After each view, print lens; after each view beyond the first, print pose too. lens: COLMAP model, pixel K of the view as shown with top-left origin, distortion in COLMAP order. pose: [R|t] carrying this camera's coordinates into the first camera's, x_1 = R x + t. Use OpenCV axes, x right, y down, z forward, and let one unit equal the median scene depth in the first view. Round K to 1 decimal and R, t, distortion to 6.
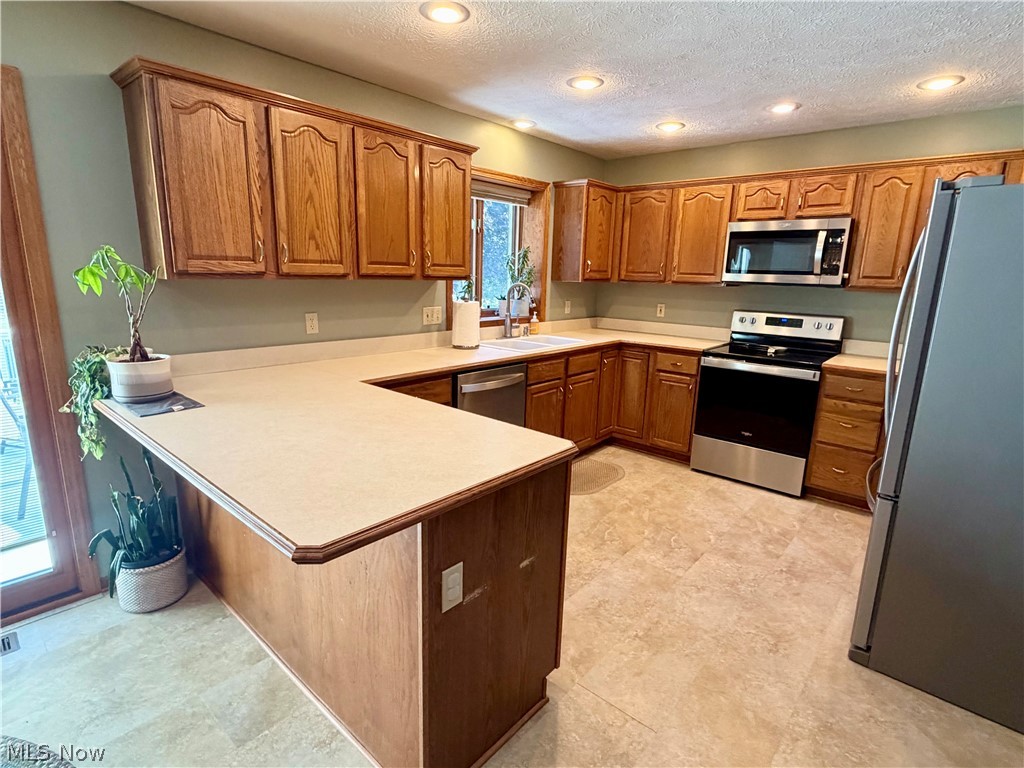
lens RADIAL K [[519.1, 0, 502.7], [0, 519.1, 382.4], [0, 0, 1]] dist [-0.005981, -0.002251]
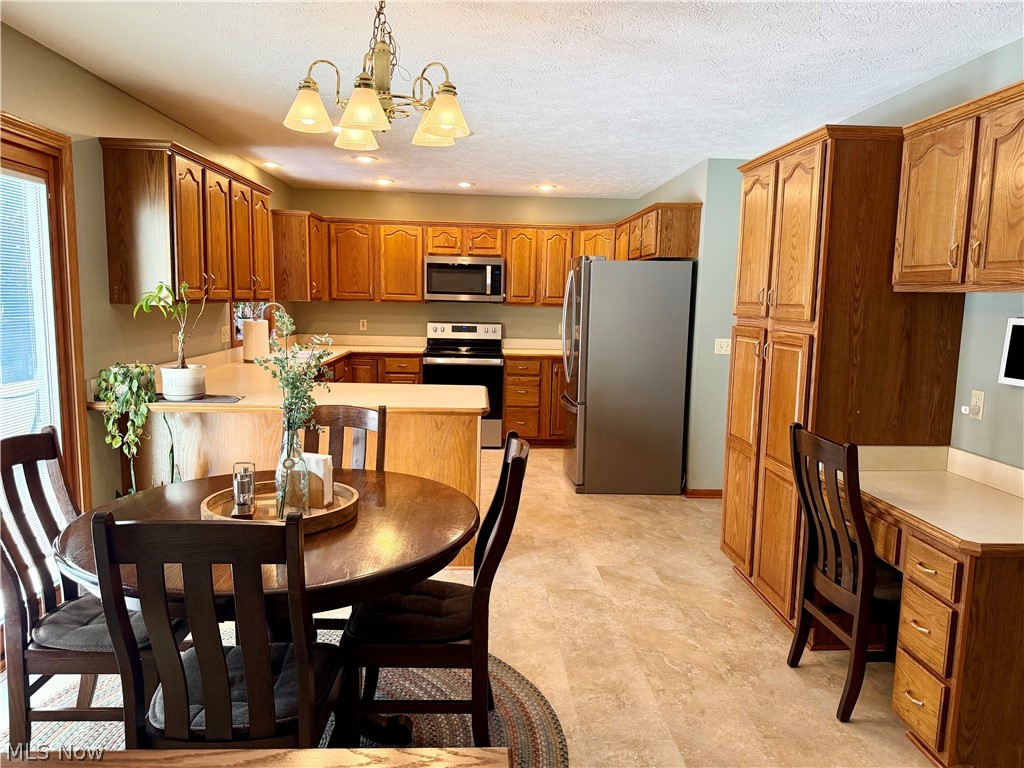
lens RADIAL K [[720.0, 0, 510.2], [0, 720.0, 390.6], [0, 0, 1]] dist [0.021919, -0.017242]
pose [[0.706209, -0.096507, 0.701395, -0.737637], [0.140831, 0.990018, -0.005578, 0.073729], [-0.693855, 0.102717, 0.712751, -0.429096]]
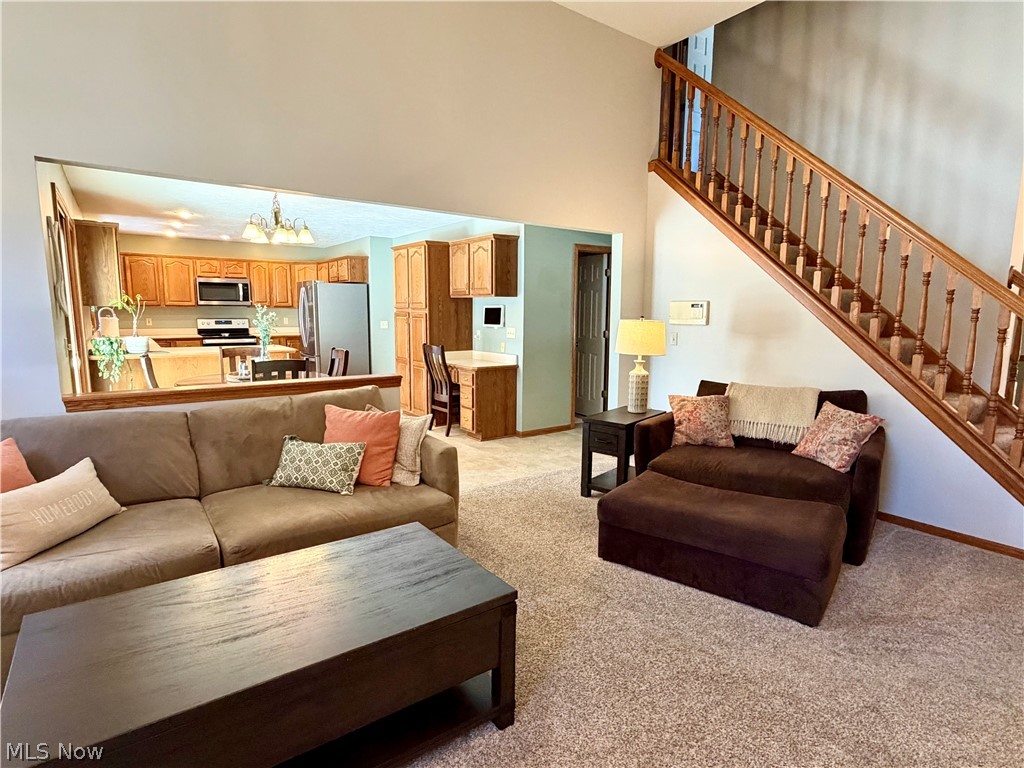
lens RADIAL K [[554.1, 0, 512.6], [0, 554.1, 377.0], [0, 0, 1]] dist [-0.006589, -0.000930]
pose [[0.205177, -0.137148, 0.969068, -1.588681], [0.200131, 0.975091, 0.095628, 0.138909], [-0.958045, 0.174319, 0.227514, -0.715483]]
